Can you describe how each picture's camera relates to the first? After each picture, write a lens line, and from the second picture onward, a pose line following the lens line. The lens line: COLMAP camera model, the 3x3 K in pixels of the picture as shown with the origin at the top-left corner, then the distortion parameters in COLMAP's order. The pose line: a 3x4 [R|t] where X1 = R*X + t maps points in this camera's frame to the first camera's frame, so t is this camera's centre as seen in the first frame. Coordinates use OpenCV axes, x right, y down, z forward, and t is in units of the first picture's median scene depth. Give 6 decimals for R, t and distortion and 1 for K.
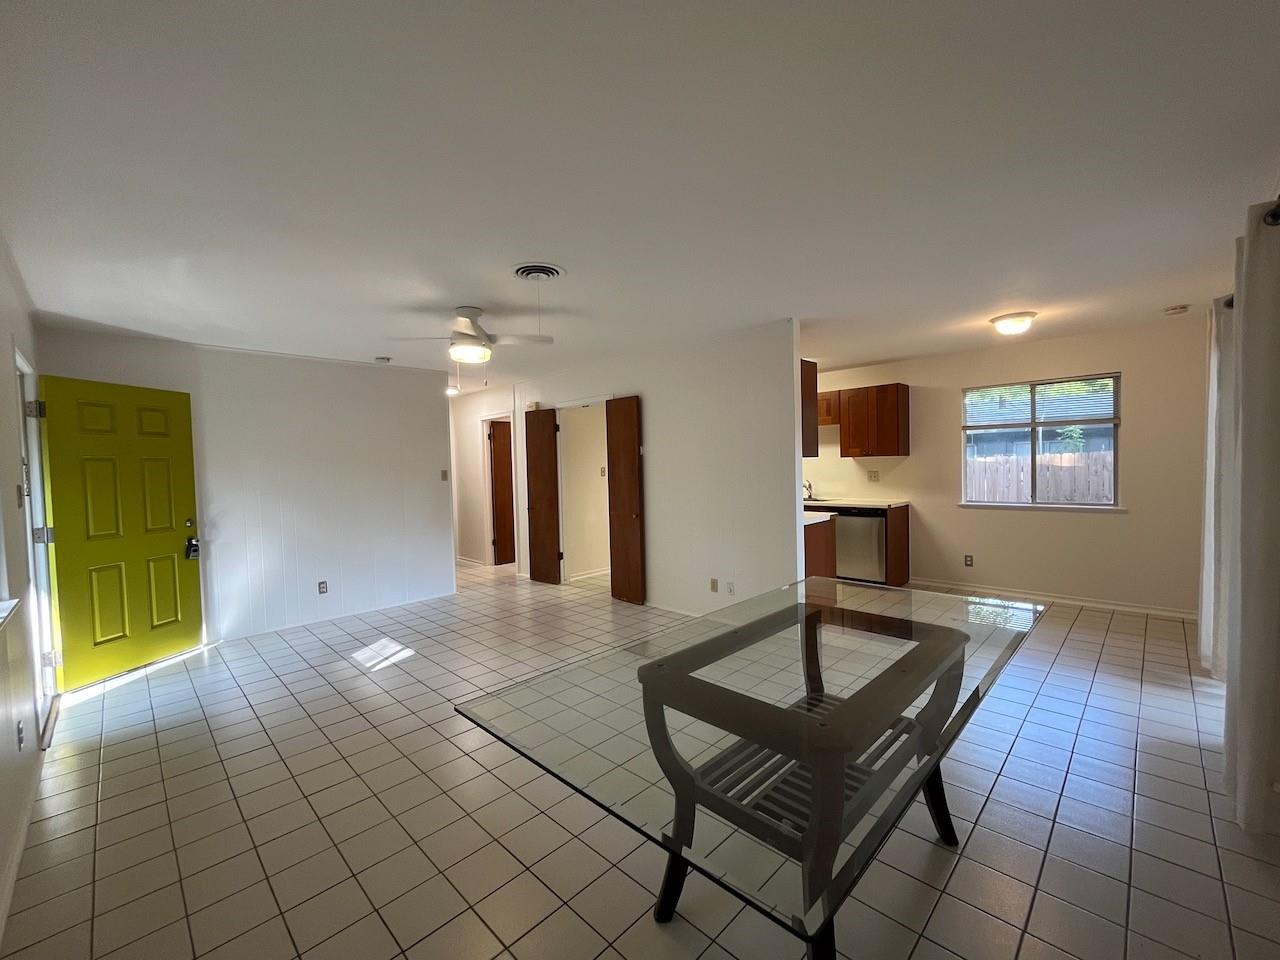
lens RADIAL K [[522.4, 0, 638.7], [0, 522.4, 480.3], [0, 0, 1]] dist [-0.002802, -0.000669]
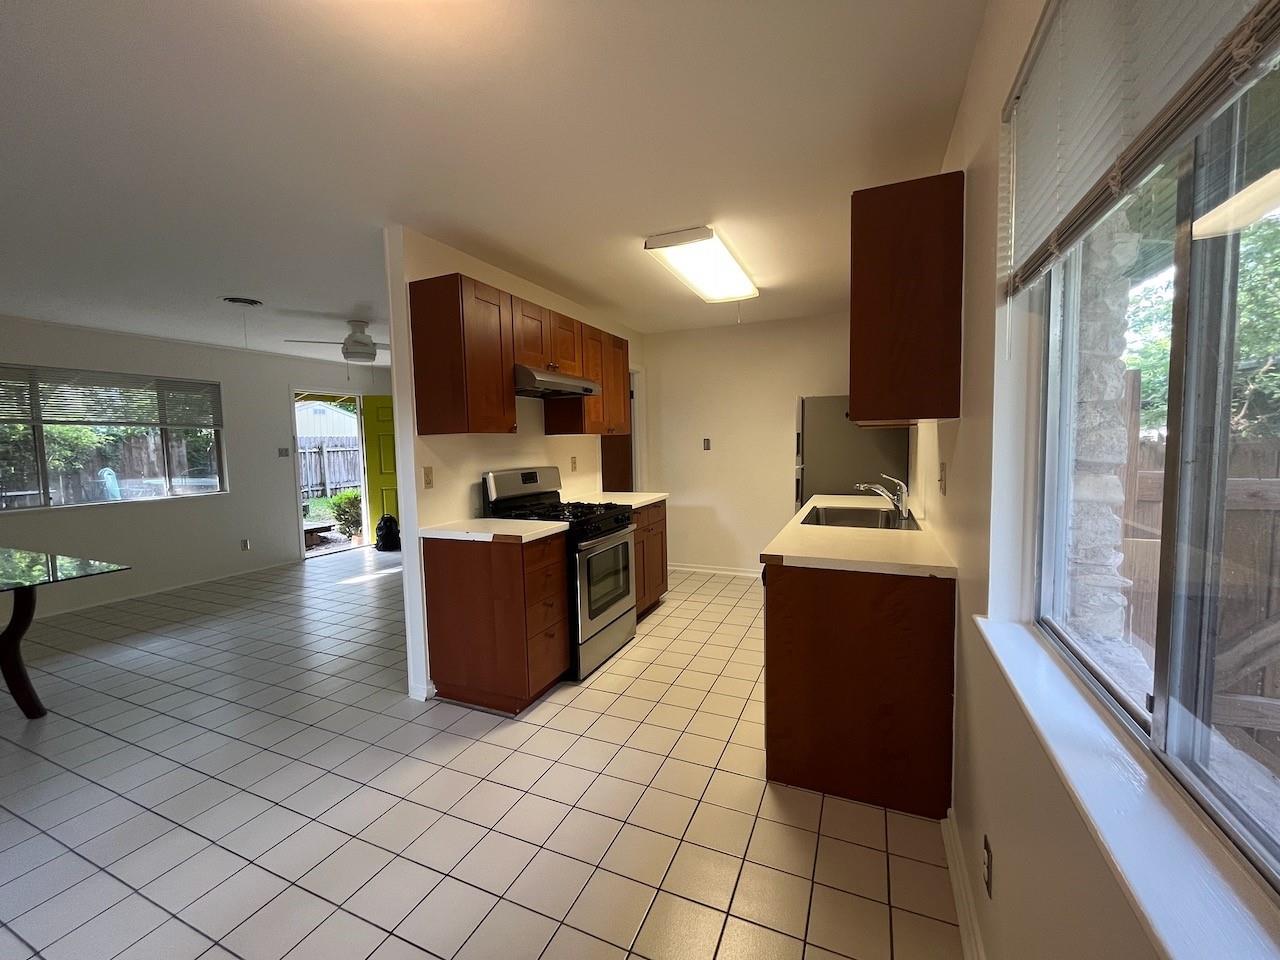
lens RADIAL K [[522.4, 0, 647.7], [0, 522.4, 478.8], [0, 0, 1]] dist [-0.002802, -0.000669]
pose [[0.360871, 0.084002, -0.928825, 0.831280], [-0.016703, 0.996358, 0.083620, -0.038839], [0.932466, -0.014662, 0.360960, 0.829819]]
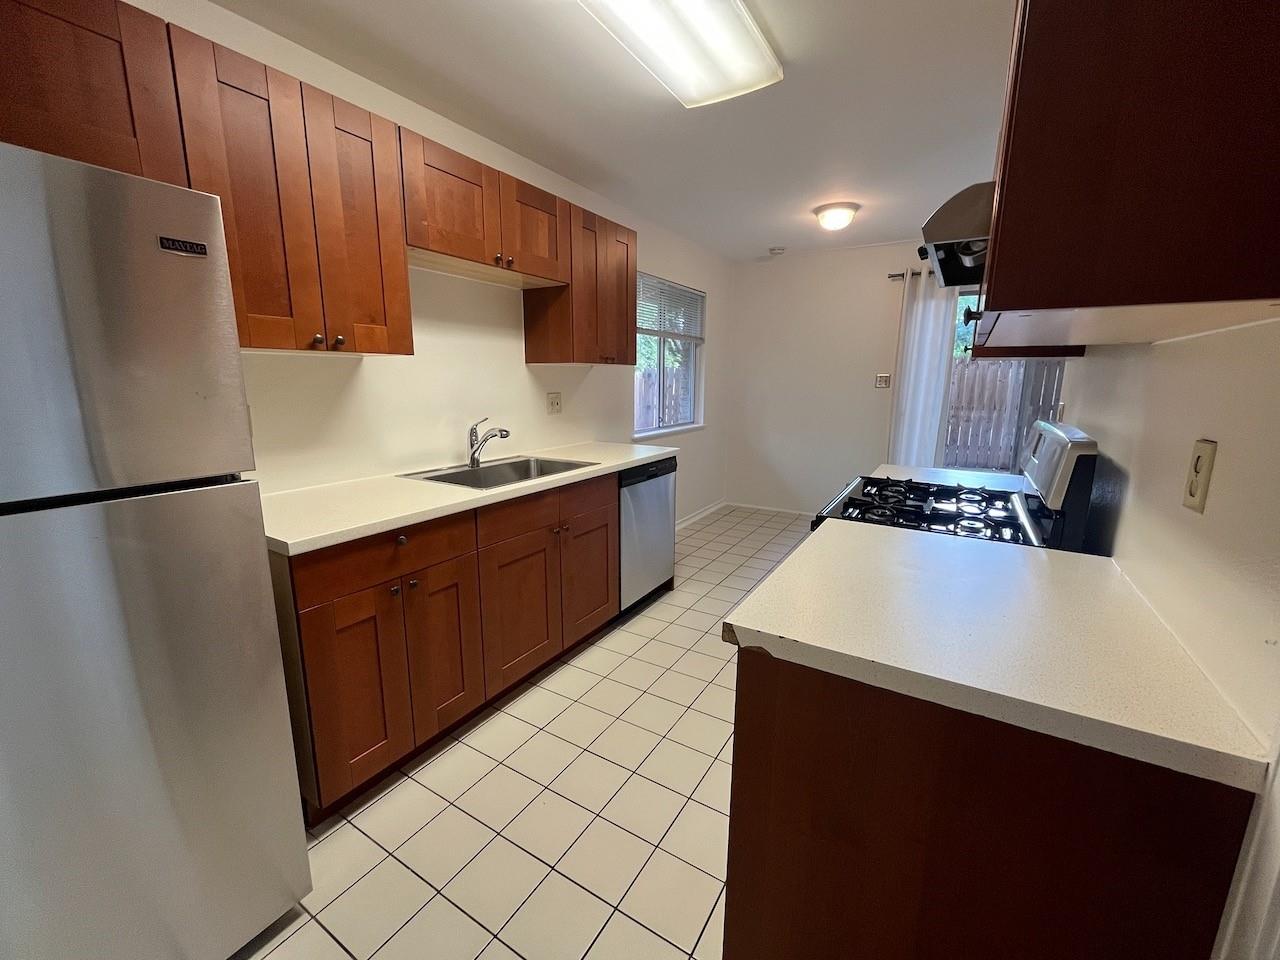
lens RADIAL K [[522.4, 0, 635.7], [0, 522.4, 480.6], [0, 0, 1]] dist [-0.002802, -0.000669]
pose [[-0.220494, -0.165832, 0.961188, -0.090594], [0.030271, 0.983803, 0.176678, -0.024663], [-0.974918, 0.068053, -0.211903, 1.233485]]
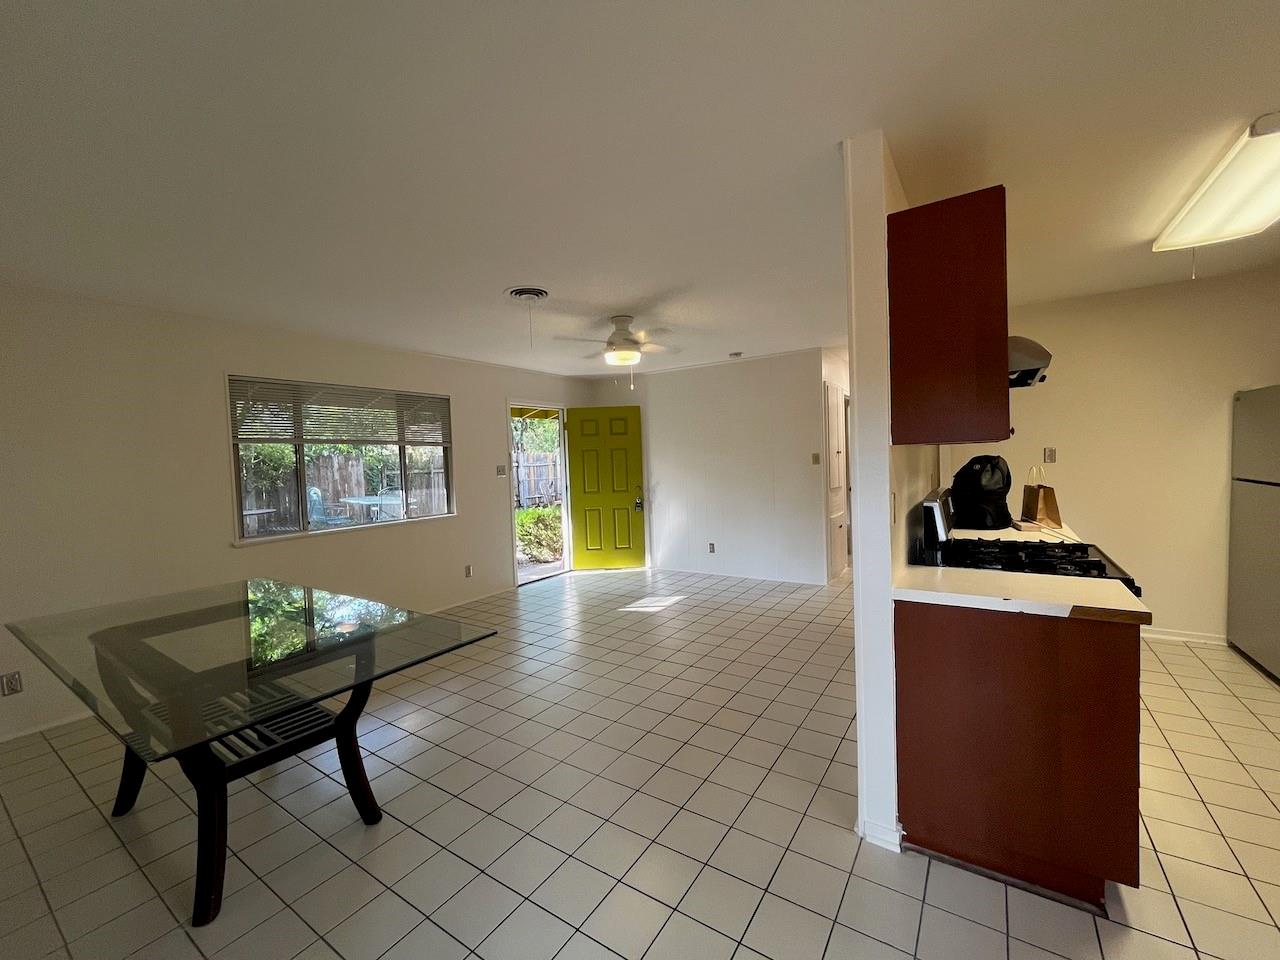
lens RADIAL K [[522.4, 0, 637.9], [0, 522.4, 476.8], [0, 0, 1]] dist [-0.002802, -0.000669]
pose [[0.186880, 0.053512, -0.980924, 0.561988], [0.000505, 0.998510, 0.054568, -0.032704], [0.982383, -0.010693, 0.186575, 0.570136]]
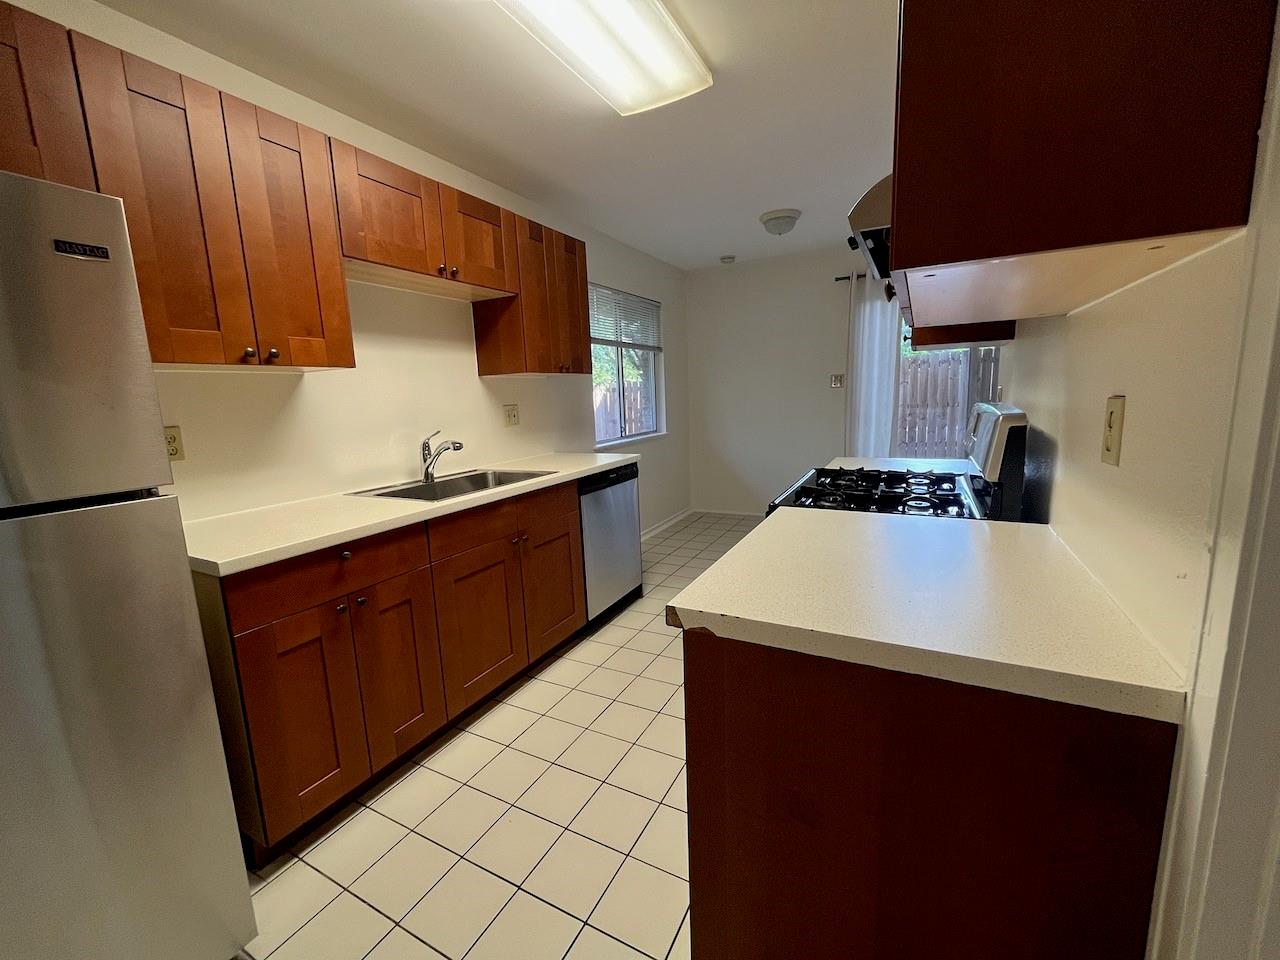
lens RADIAL K [[522.4, 0, 636.3], [0, 522.4, 480.8], [0, 0, 1]] dist [-0.002802, -0.000669]
pose [[-0.277897, -0.121406, 0.952908, -0.092569], [0.077494, 0.985915, 0.148211, -0.012558], [-0.957480, 0.115032, -0.264575, 1.220648]]
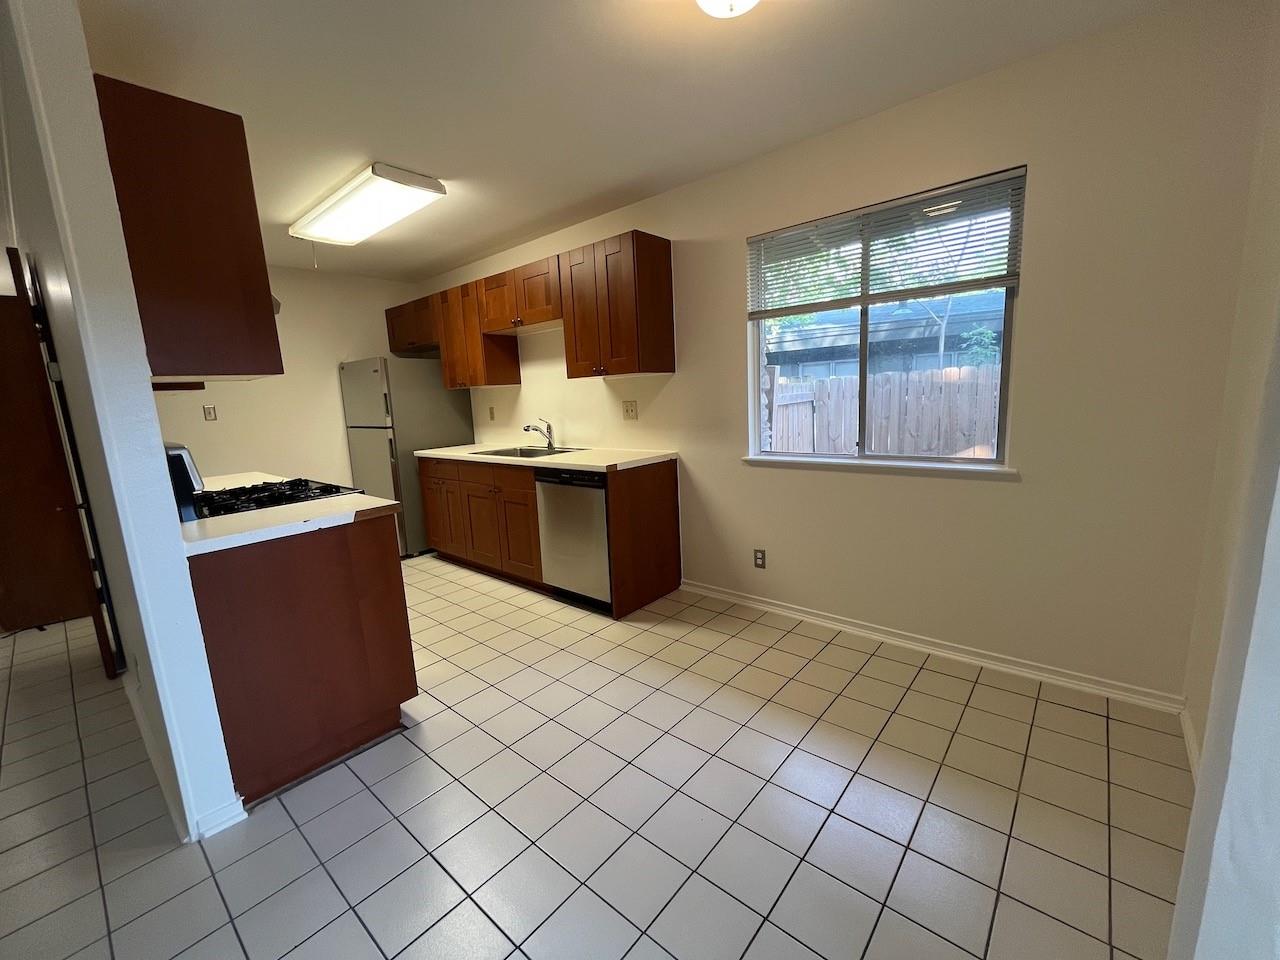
lens RADIAL K [[522.4, 0, 639.4], [0, 522.4, 479.3], [0, 0, 1]] dist [-0.002802, -0.000669]
pose [[0.997106, -0.036360, 0.066766, 0.497093], [0.027442, 0.991142, 0.129938, -0.008224], [-0.070899, -0.127730, 0.989272, 0.490265]]
